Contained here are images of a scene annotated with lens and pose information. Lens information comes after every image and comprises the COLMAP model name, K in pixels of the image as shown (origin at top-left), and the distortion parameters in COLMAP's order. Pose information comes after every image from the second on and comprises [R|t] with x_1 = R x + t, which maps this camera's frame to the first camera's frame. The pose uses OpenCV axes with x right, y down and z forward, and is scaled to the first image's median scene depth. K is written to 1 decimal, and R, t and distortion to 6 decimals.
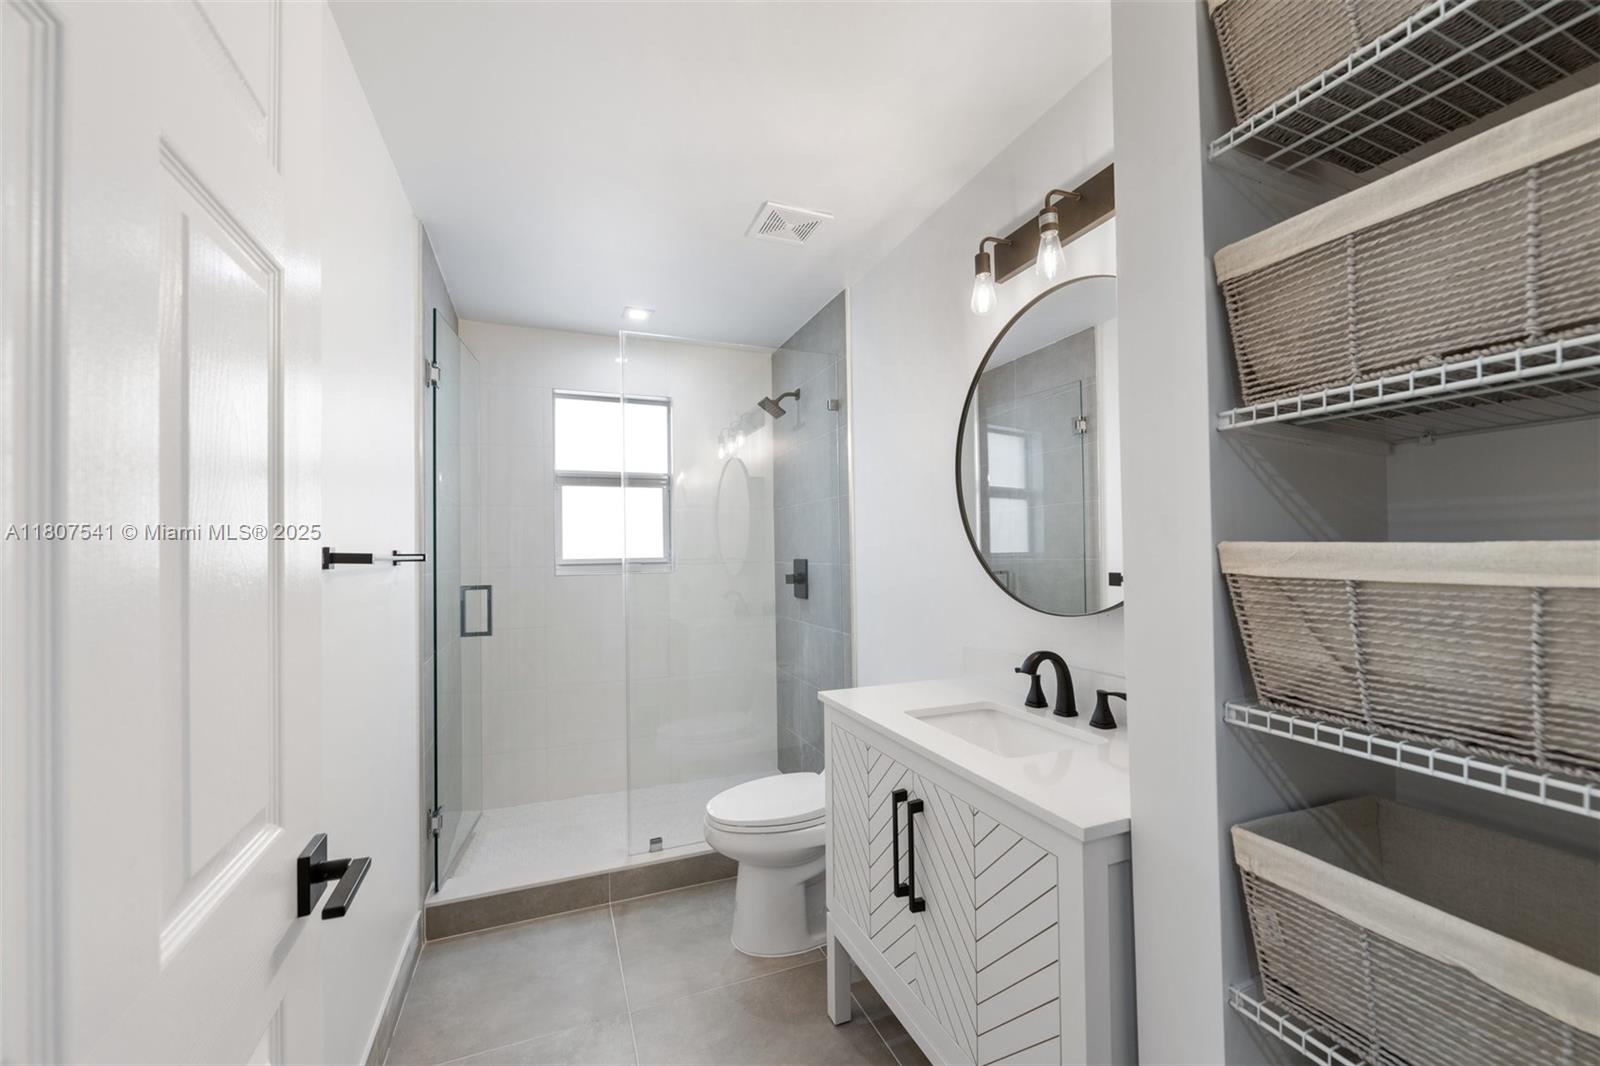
lens RADIAL K [[633.9, 0, 802.6], [0, 633.9, 535.3], [0, 0, 1]] dist [-0.001392, -0.000263]
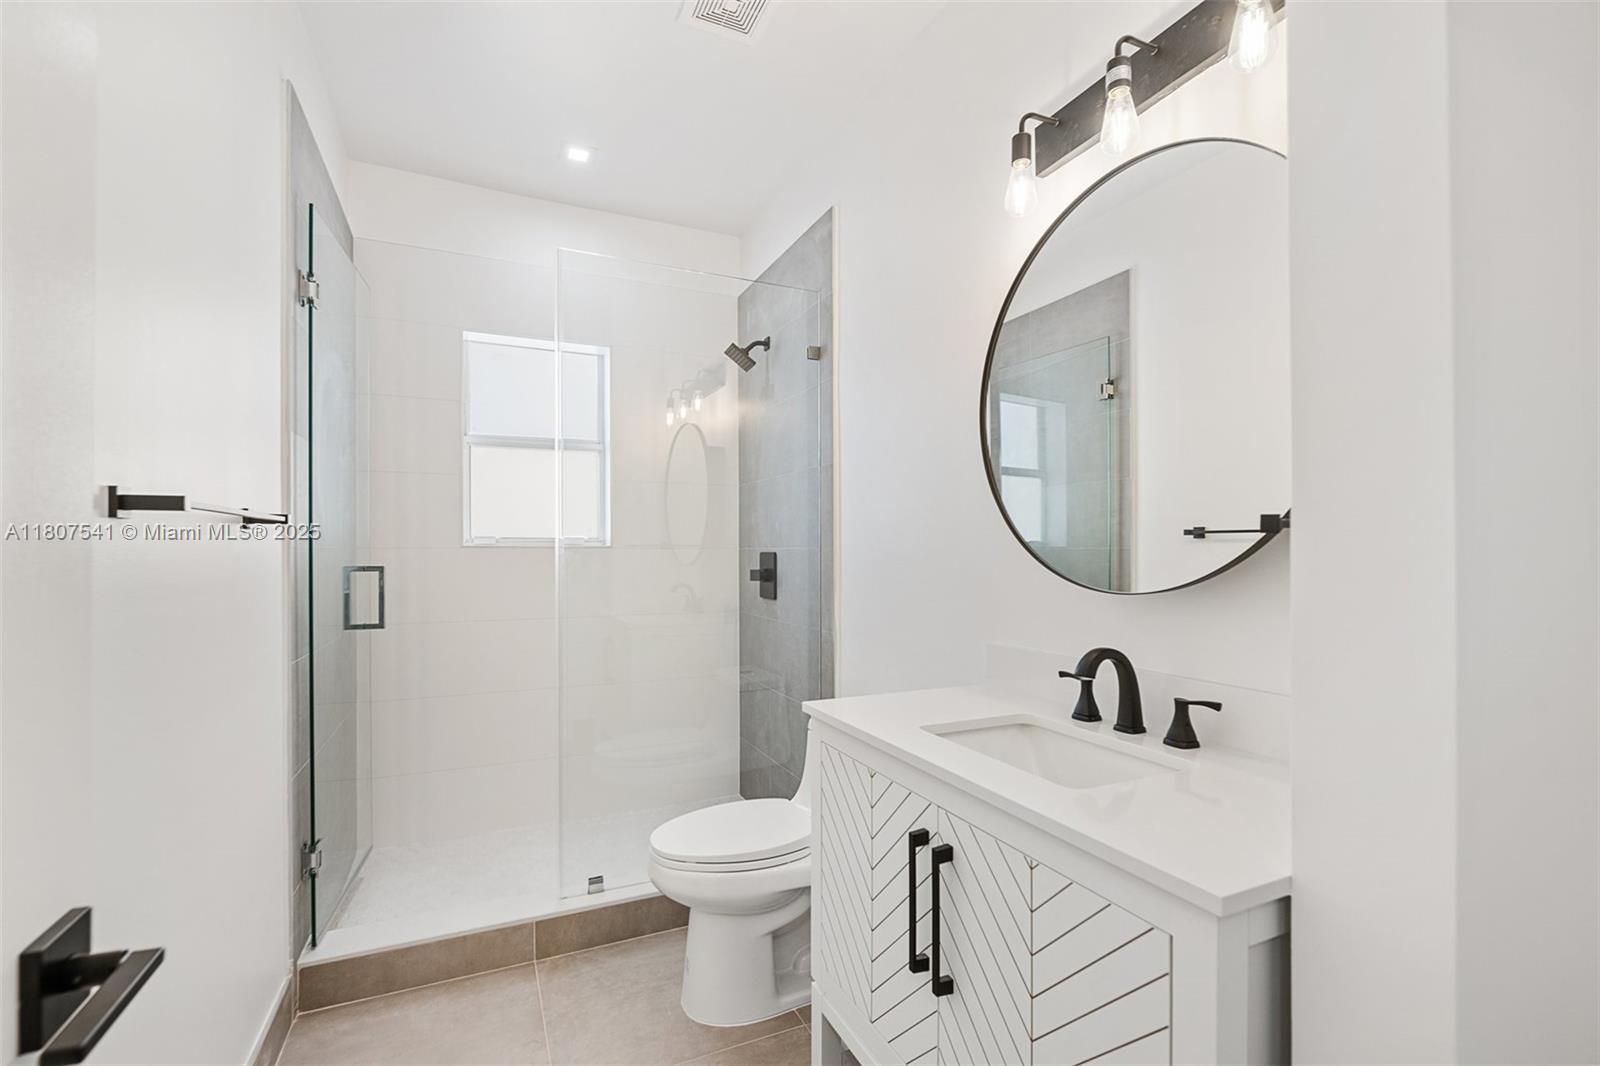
lens RADIAL K [[715.3, 0, 789.9], [0, 715.3, 555.8], [0, 0, 1]] dist [-0.053187, 0.020271]
pose [[0.999424, 0.011457, 0.031945, -0.017744], [-0.012464, 0.999426, 0.031509, 0.040217], [-0.031566, -0.031889, 0.998993, 0.134223]]
